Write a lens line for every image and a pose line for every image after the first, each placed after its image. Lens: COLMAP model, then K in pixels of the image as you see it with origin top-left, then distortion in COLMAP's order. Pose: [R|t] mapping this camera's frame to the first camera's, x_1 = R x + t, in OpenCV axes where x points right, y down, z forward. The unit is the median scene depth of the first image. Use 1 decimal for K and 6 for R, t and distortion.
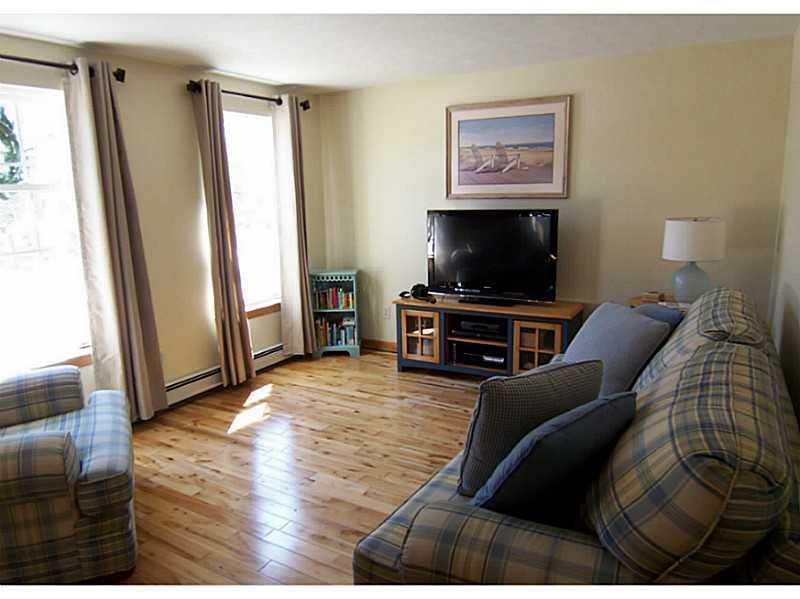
lens RADIAL K [[574.1, 0, 398.5], [0, 574.1, 307.2], [0, 0, 1]] dist [-0.014384, -0.004611]
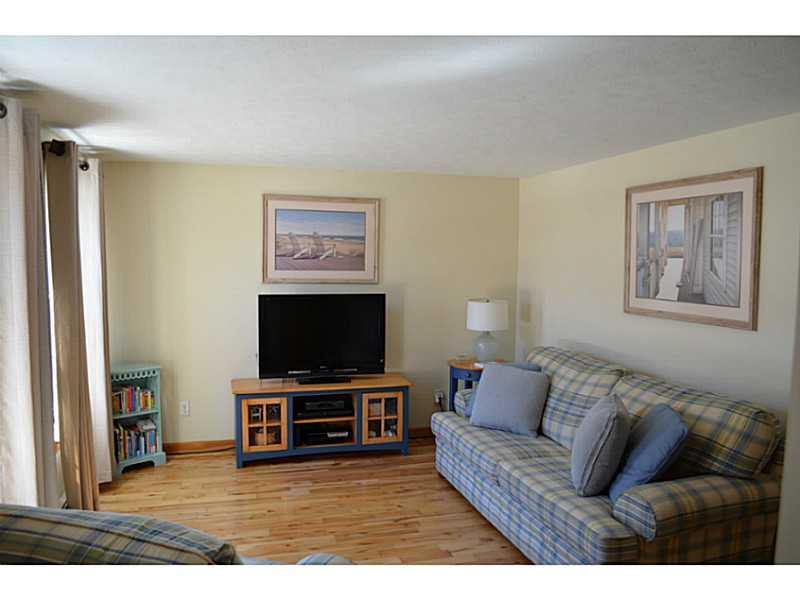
lens RADIAL K [[646.1, 0, 399.0], [0, 646.1, 296.5], [0, 0, 1]] dist [-0.066069, -0.002942]
pose [[0.665564, -0.010360, 0.746269, -0.621925], [0.122111, 0.987941, -0.095189, -0.032384], [-0.736284, 0.154482, 0.658803, 0.099554]]
